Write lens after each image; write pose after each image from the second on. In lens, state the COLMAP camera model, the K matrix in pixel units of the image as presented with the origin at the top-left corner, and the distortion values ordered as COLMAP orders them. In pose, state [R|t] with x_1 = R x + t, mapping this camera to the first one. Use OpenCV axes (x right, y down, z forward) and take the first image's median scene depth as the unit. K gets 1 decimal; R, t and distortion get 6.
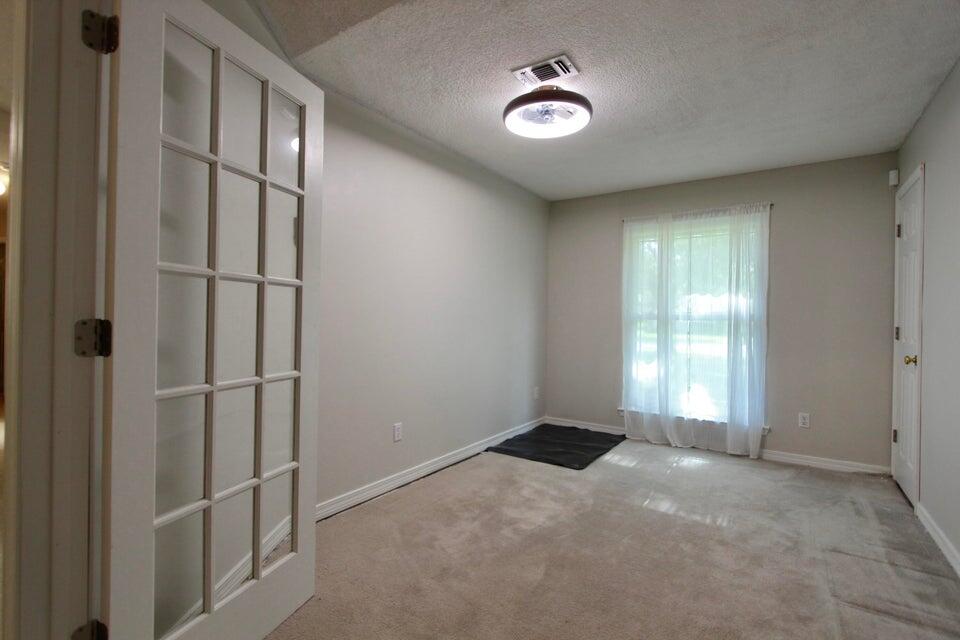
lens RADIAL K [[443.1, 0, 478.6], [0, 443.1, 316.9], [0, 0, 1]] dist [-0.011682, 0.002485]
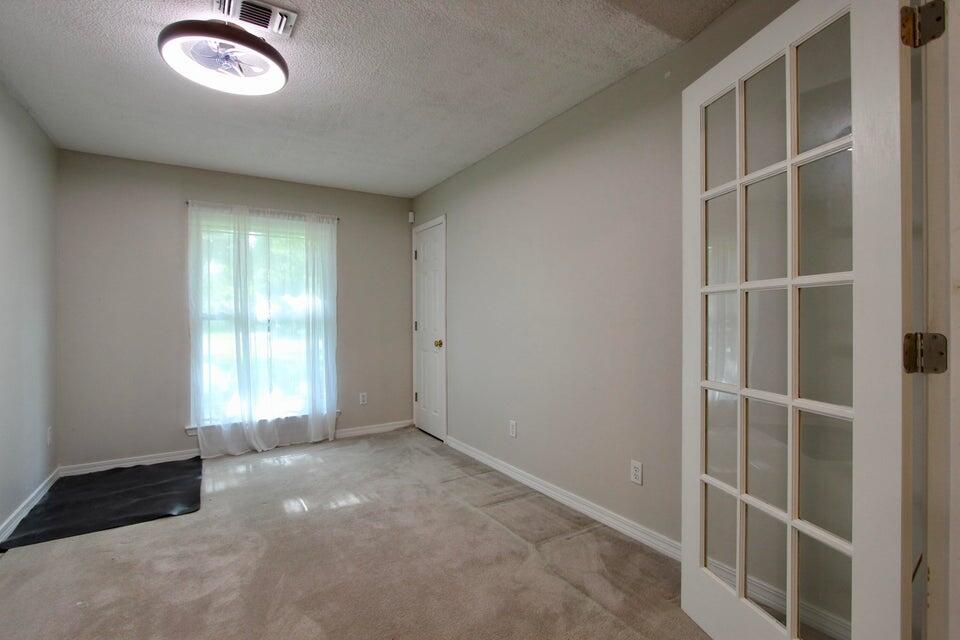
lens RADIAL K [[443.1, 0, 477.9], [0, 443.1, 318.9], [0, 0, 1]] dist [-0.011682, 0.002485]
pose [[0.403951, -0.021736, 0.914522, -0.255444], [0.009534, 0.999763, 0.019551, -0.010623], [-0.914731, 0.000821, 0.404063, 0.190287]]
